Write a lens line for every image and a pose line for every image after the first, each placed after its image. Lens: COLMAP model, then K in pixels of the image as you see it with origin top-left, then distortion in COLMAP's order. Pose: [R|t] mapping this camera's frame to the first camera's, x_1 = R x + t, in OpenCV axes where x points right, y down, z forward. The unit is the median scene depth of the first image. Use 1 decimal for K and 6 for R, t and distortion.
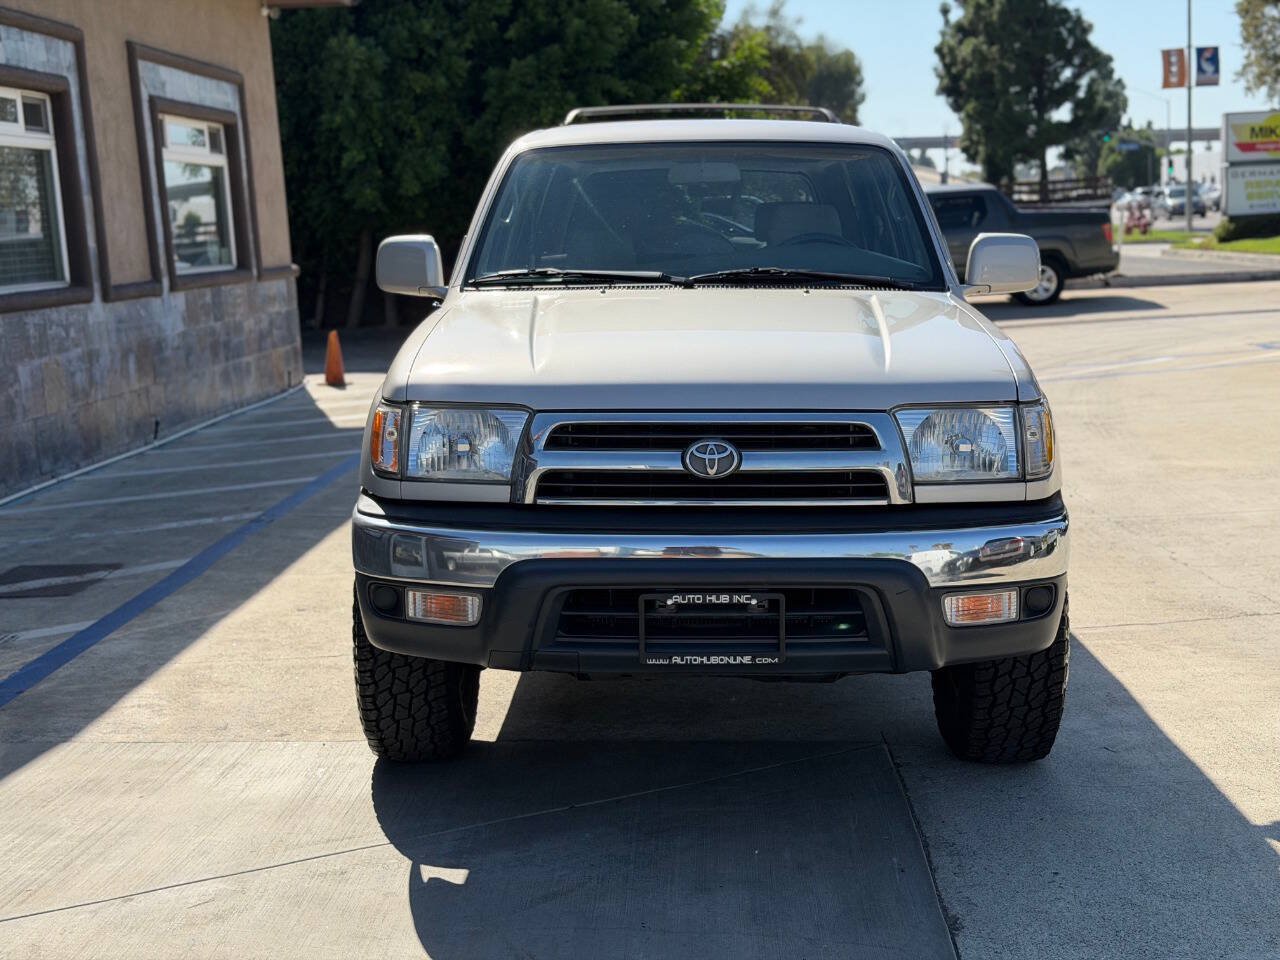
lens RADIAL K [[1788.2, 0, 643.2], [0, 1788.2, 491.0], [0, 0, 1]] dist [0.115860, 0.000000]
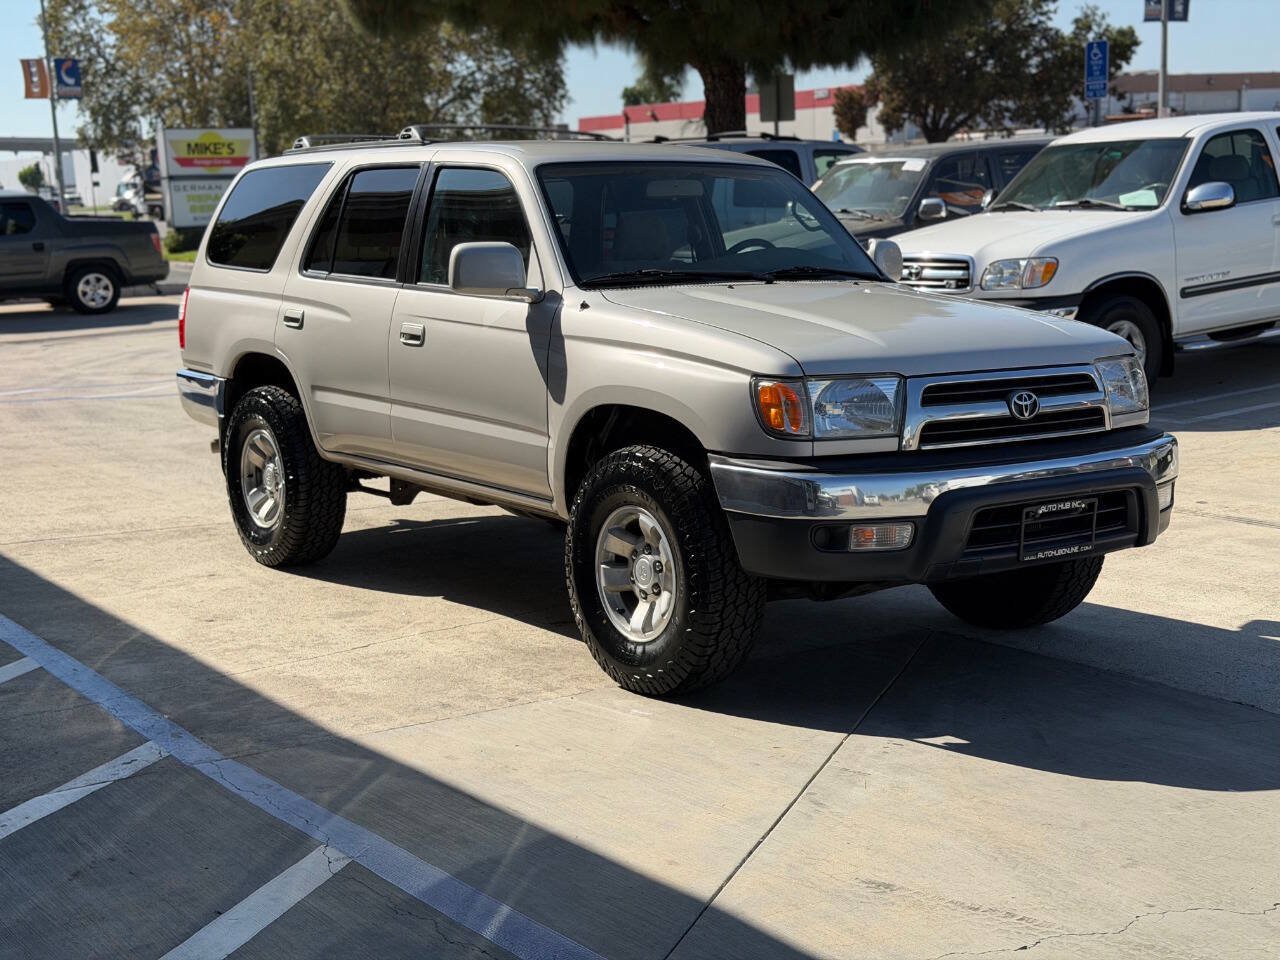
lens RADIAL K [[1783.3, 0, 646.1], [0, 1783.3, 489.3], [0, 0, 1]] dist [0.118786, 0.000000]
pose [[0.795630, -0.086387, 0.599592, -0.661679], [0.090110, 0.995646, 0.023876, -0.008508], [-0.599043, 0.035033, 0.799950, 0.067233]]
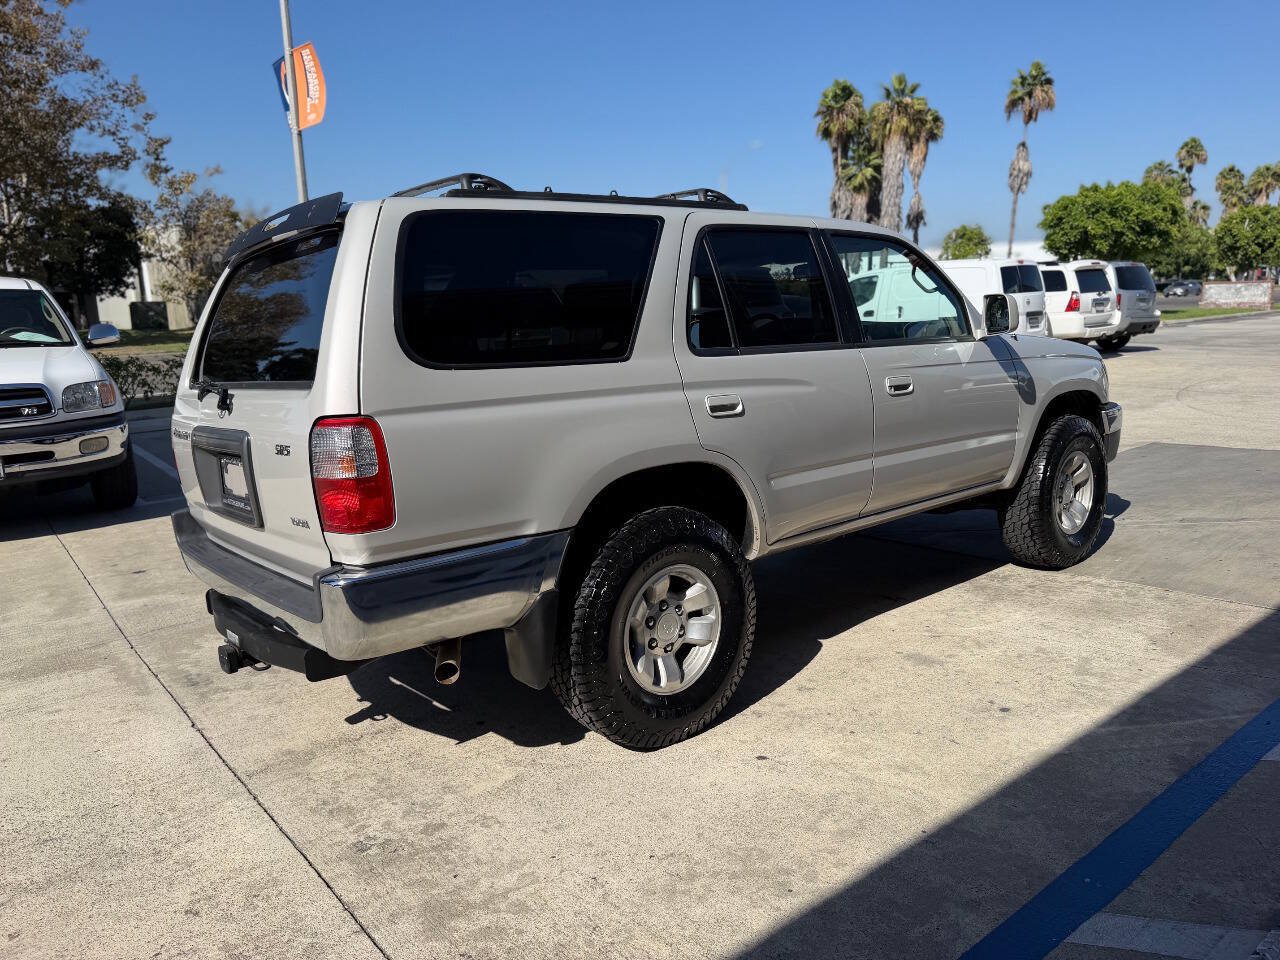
lens RADIAL K [[910.7, 0, 635.6], [0, 910.7, 478.7], [0, 0, 1]] dist [0.013881, -0.024783]
pose [[-0.657016, -0.072393, 0.750393, -0.457933], [0.176697, 0.952864, 0.246634, -0.213159], [-0.732877, 0.294635, -0.613255, 1.559316]]
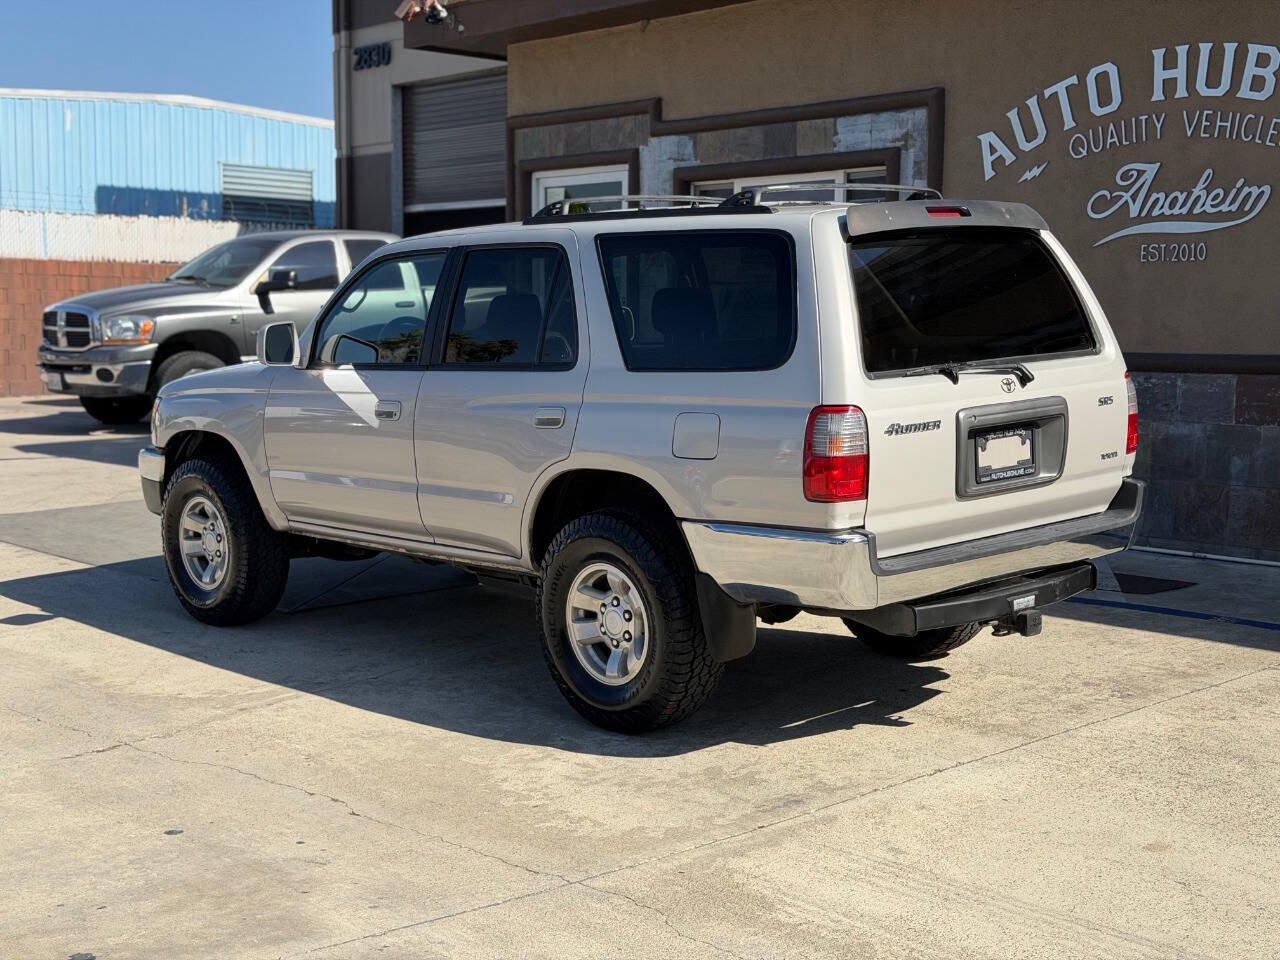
lens RADIAL K [[1783.3, 0, 629.8], [0, 1783.3, 491.6], [0, 0, 1]] dist [0.118786, 0.000000]
pose [[-0.721357, 0.114225, -0.683079, 0.868623], [-0.071652, 0.968704, 0.237654, -0.330153], [0.688847, 0.220377, -0.690597, 1.963806]]
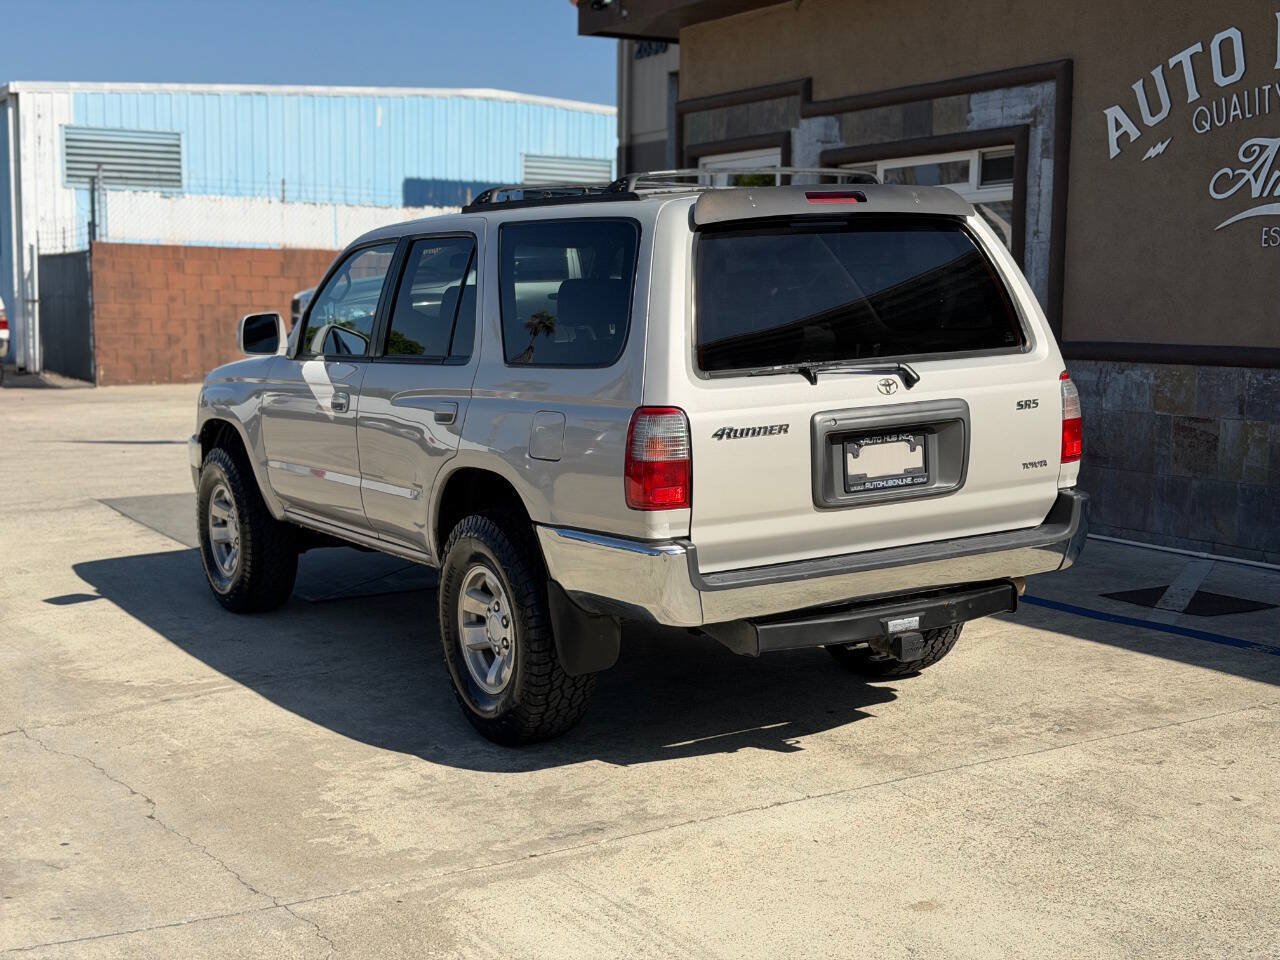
lens RADIAL K [[1783.3, 0, 642.6], [0, 1783.3, 480.7], [0, 0, 1]] dist [0.118786, 0.000000]
pose [[-0.847507, 0.097896, -0.521679, 0.617096], [-0.043156, 0.966881, 0.251551, -0.342258], [0.529028, 0.235704, -0.815214, 2.091857]]
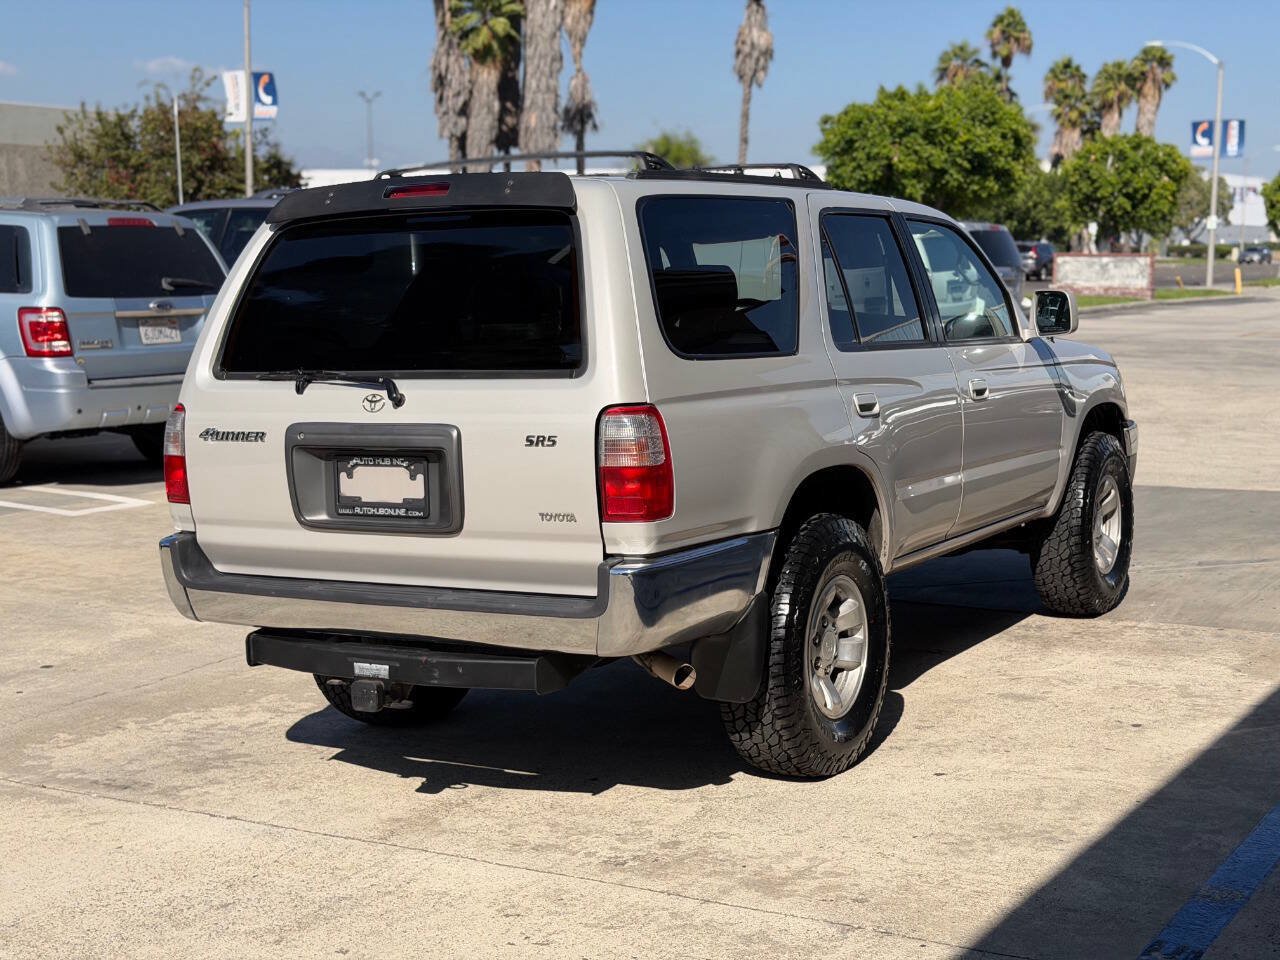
lens RADIAL K [[1783.3, 0, 649.0], [0, 1783.3, 486.2], [0, 0, 1]] dist [0.118786, 0.000000]
pose [[-0.874232, -0.022250, 0.484999, -0.456671], [0.106361, 0.965907, 0.236032, -0.307808], [-0.473716, 0.257932, -0.842060, 2.041345]]
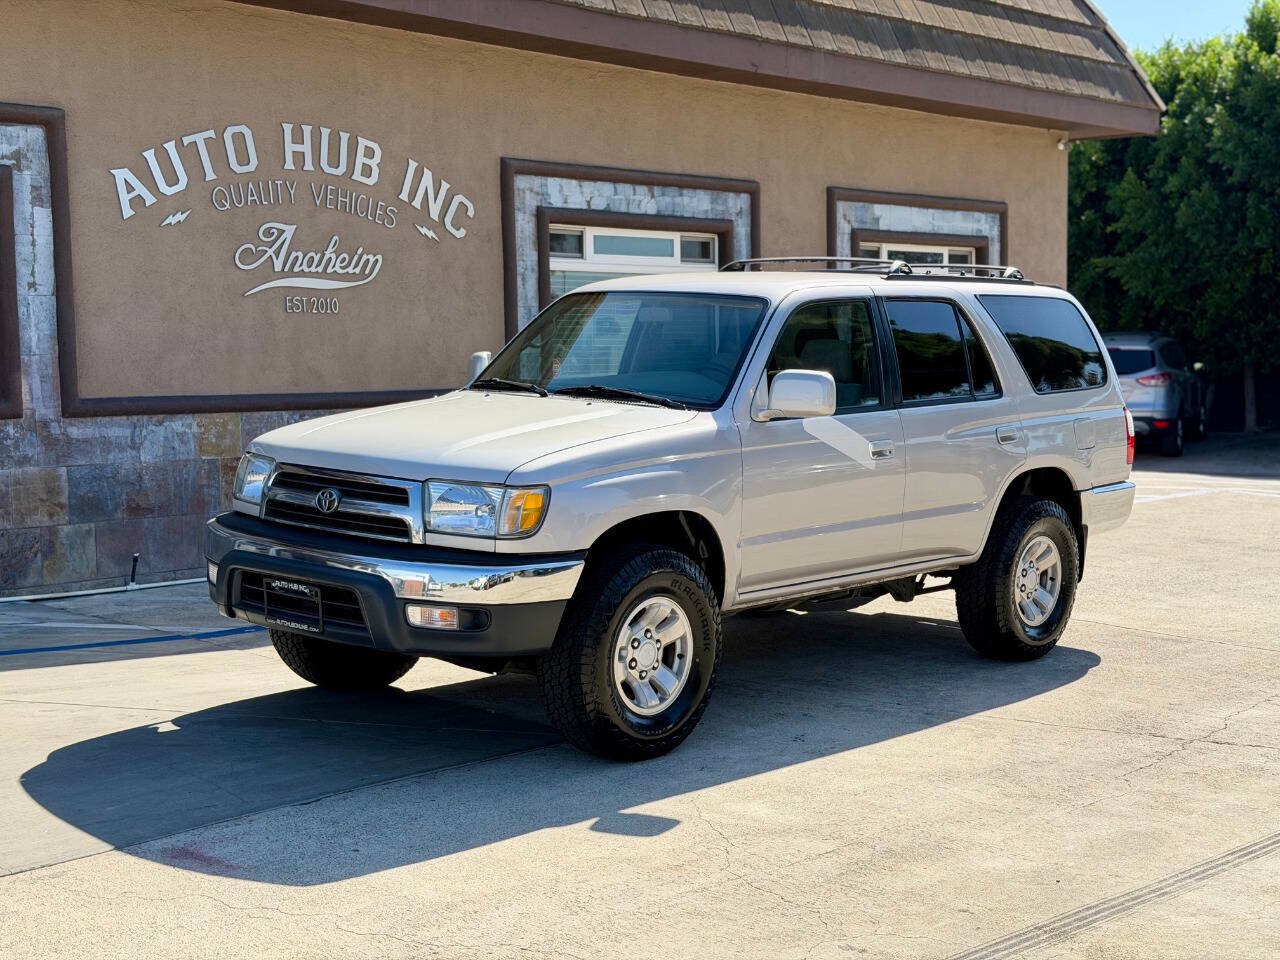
lens RADIAL K [[1783.3, 0, 652.5], [0, 1783.3, 488.8], [0, 0, 1]] dist [0.118786, 0.000000]
pose [[0.767859, 0.090936, -0.634131, 0.837662], [-0.123008, 0.992384, -0.006638, -0.035488], [0.628698, 0.083100, 0.773197, -0.027121]]
